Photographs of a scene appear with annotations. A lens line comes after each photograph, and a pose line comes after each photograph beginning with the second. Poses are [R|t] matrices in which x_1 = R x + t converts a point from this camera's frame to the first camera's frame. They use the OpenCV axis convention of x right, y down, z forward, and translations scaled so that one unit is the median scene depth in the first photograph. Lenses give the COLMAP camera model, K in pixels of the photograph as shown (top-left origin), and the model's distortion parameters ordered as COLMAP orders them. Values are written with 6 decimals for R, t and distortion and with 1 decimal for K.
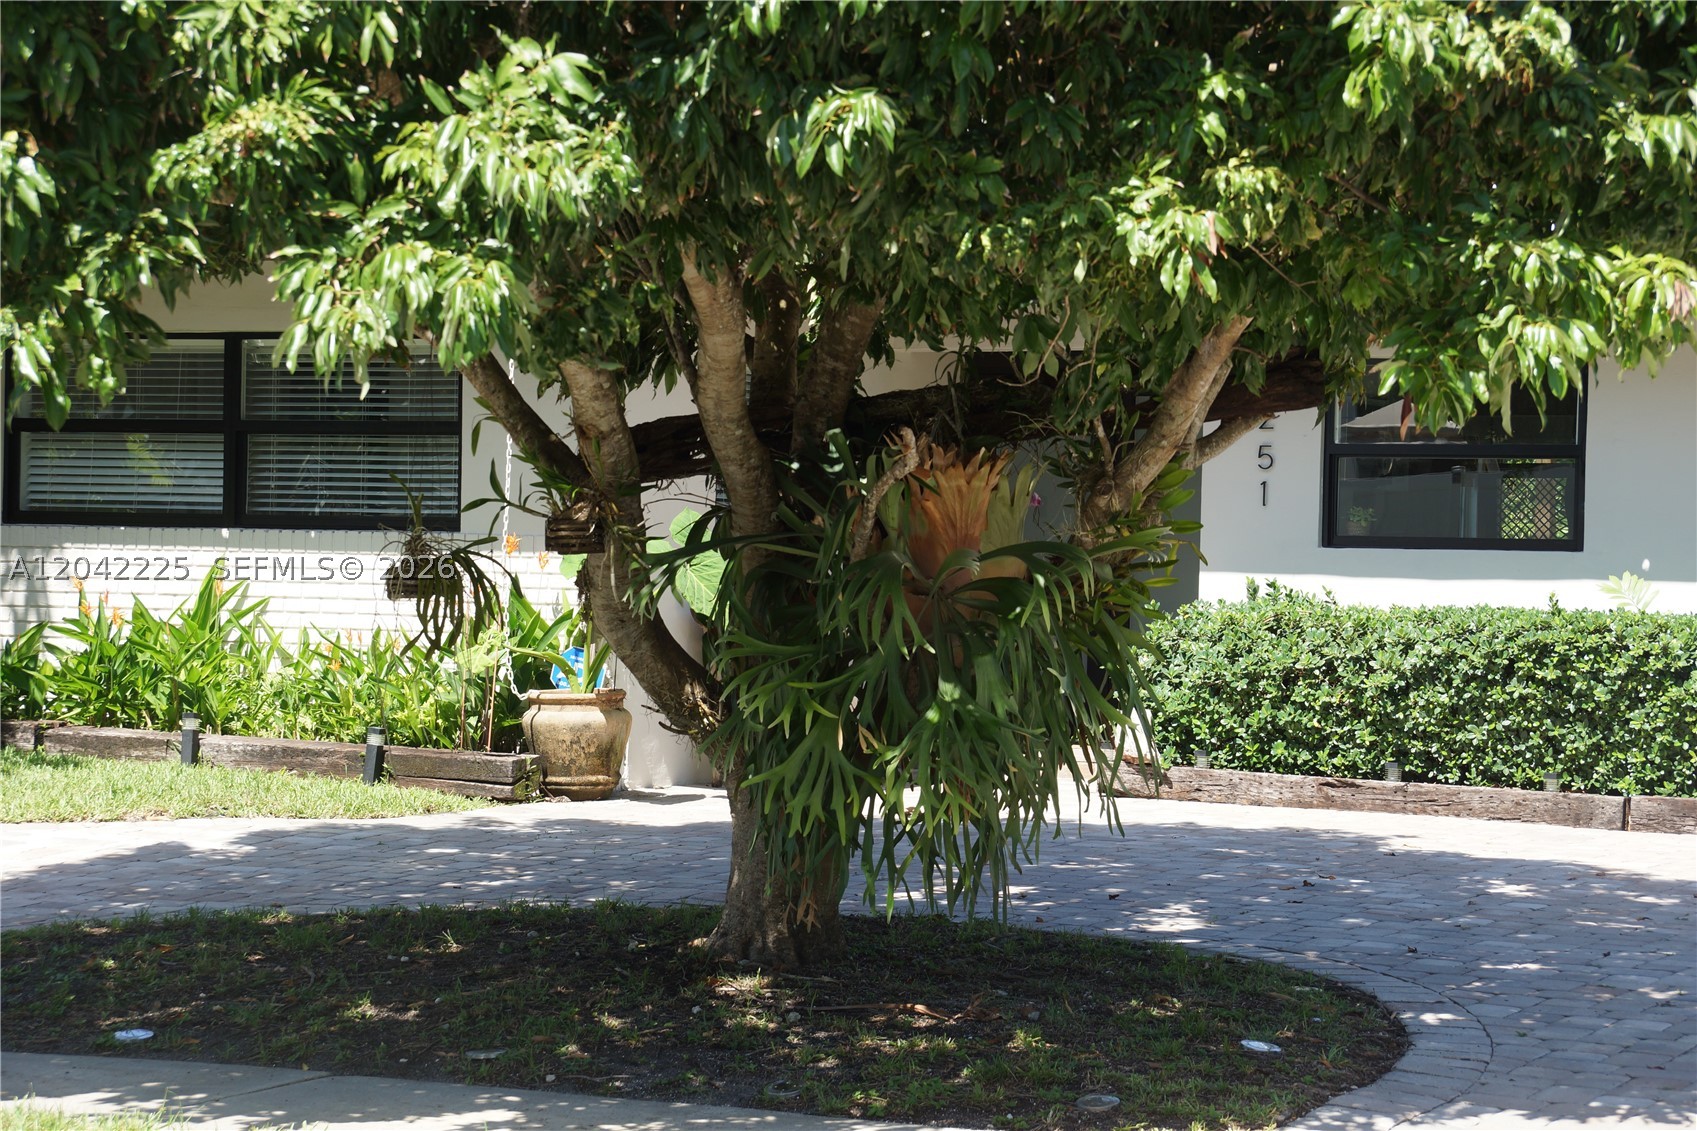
lens RADIAL K [[4584.8, 0, 848.5], [0, 4584.8, 565.5], [0, 0, 1]] dist [0.402913, -0.576587]
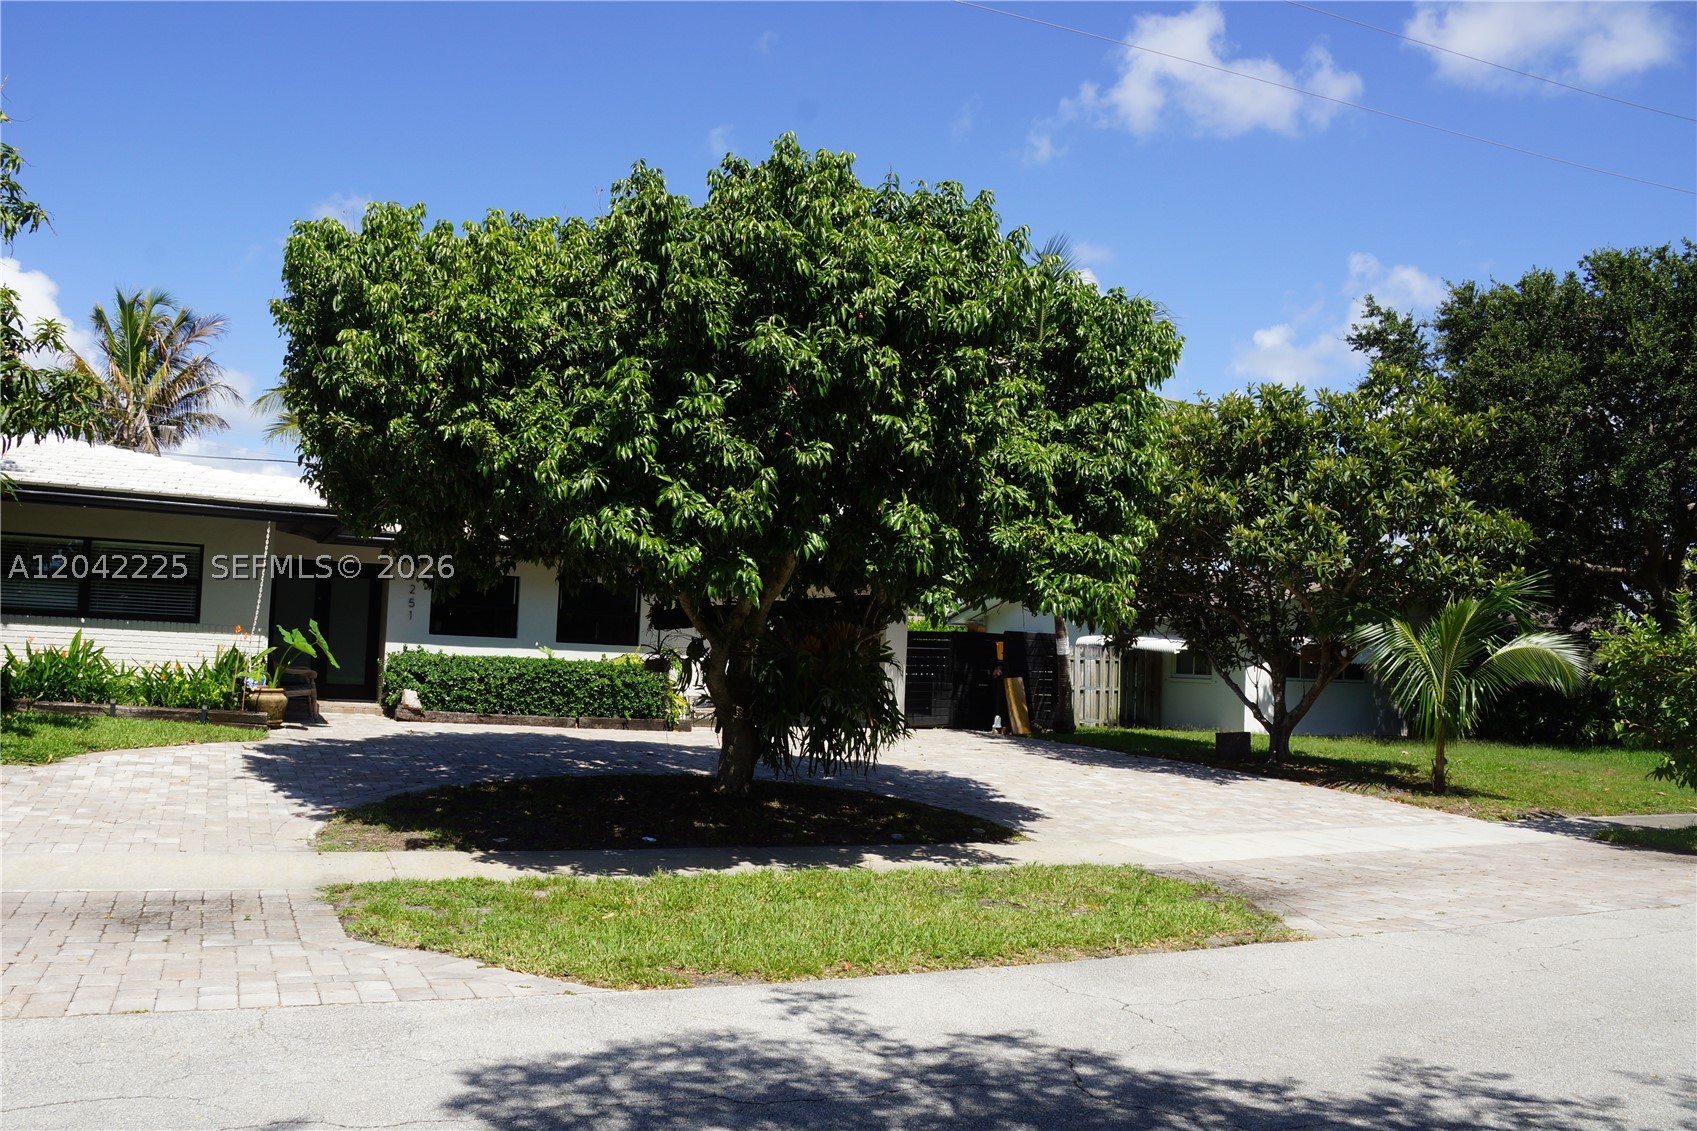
lens RADIAL K [[1323.2, 0, 814.9], [0, 1323.2, 568.1], [0, 0, 1]] dist [-0.191132, 0.138019]
pose [[0.623392, 0.056783, 0.779845, -0.428946], [-0.026060, 0.998314, -0.051858, -0.010211], [-0.781475, 0.012005, 0.623821, 0.300435]]
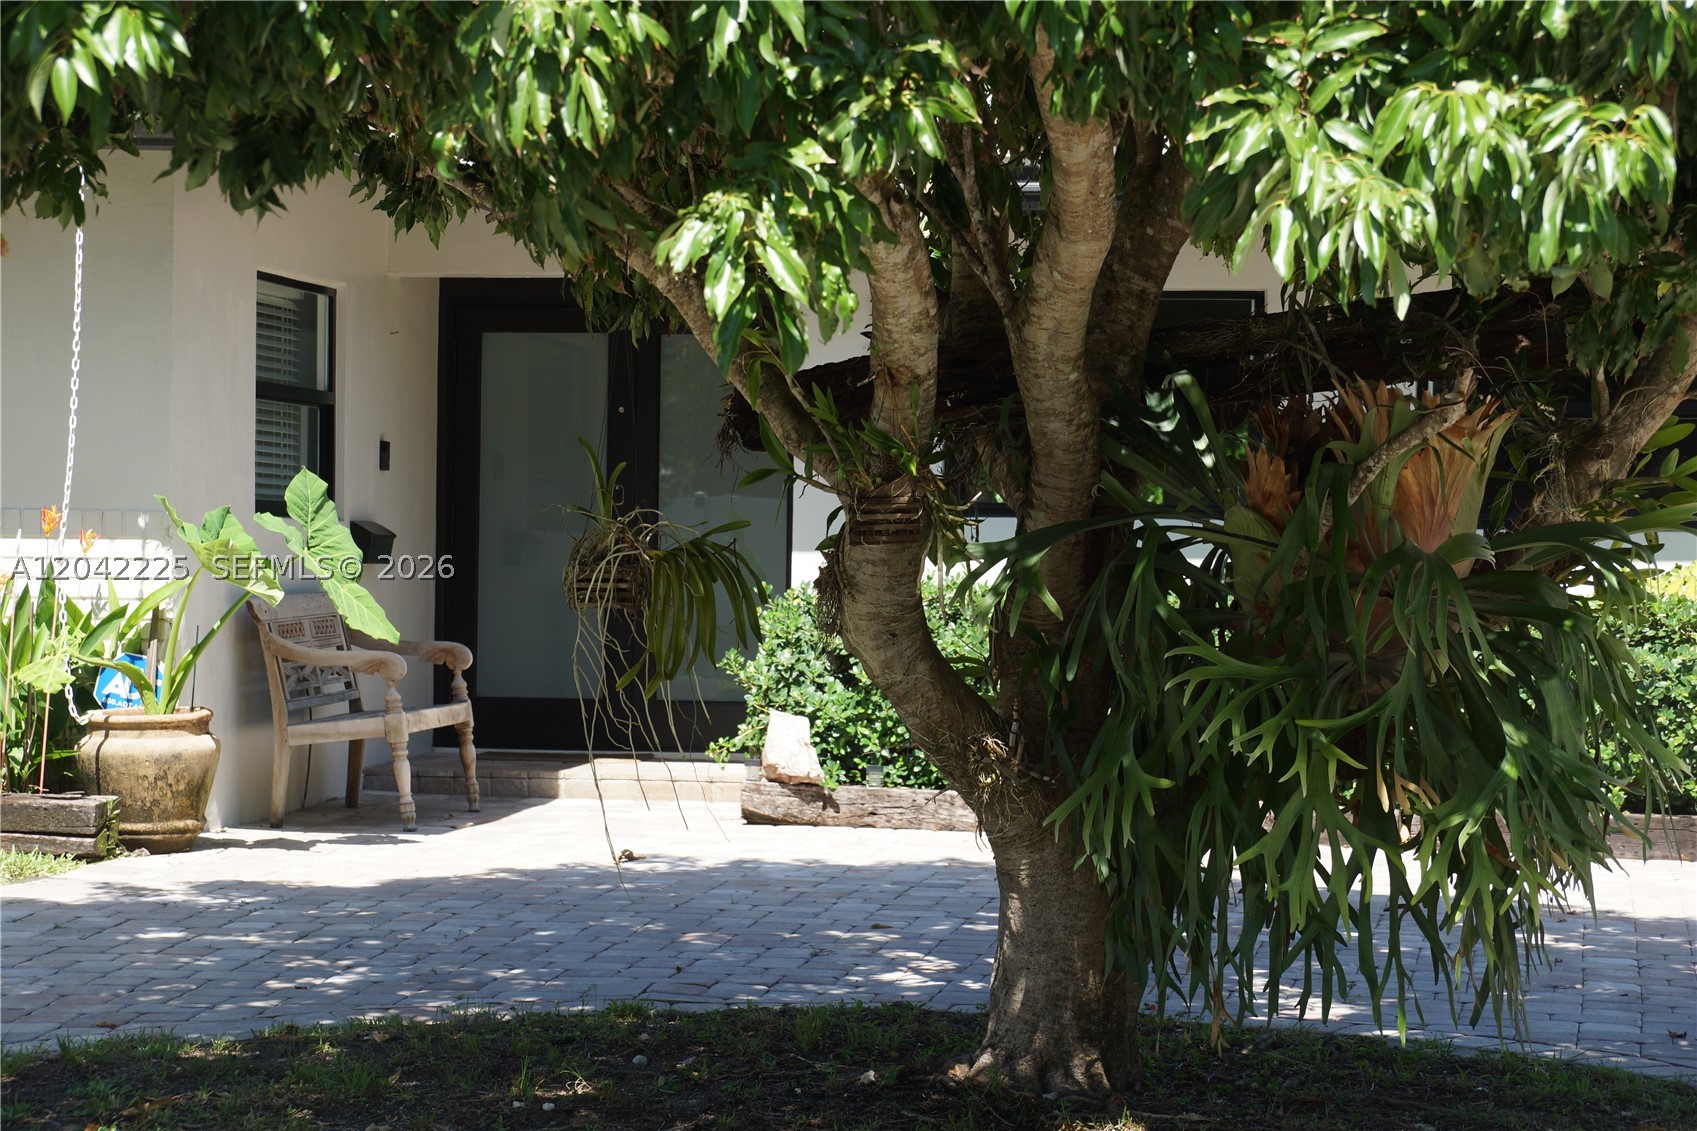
lens RADIAL K [[4899.6, 0, 824.9], [0, 4899.6, 574.7], [0, 0, 1]] dist [0.515199, 0.438395]
pose [[0.955162, -0.011813, 0.295847, -0.193342], [0.008540, 0.999887, 0.012354, -0.004791], [-0.295959, -0.009273, 0.955155, 0.170239]]
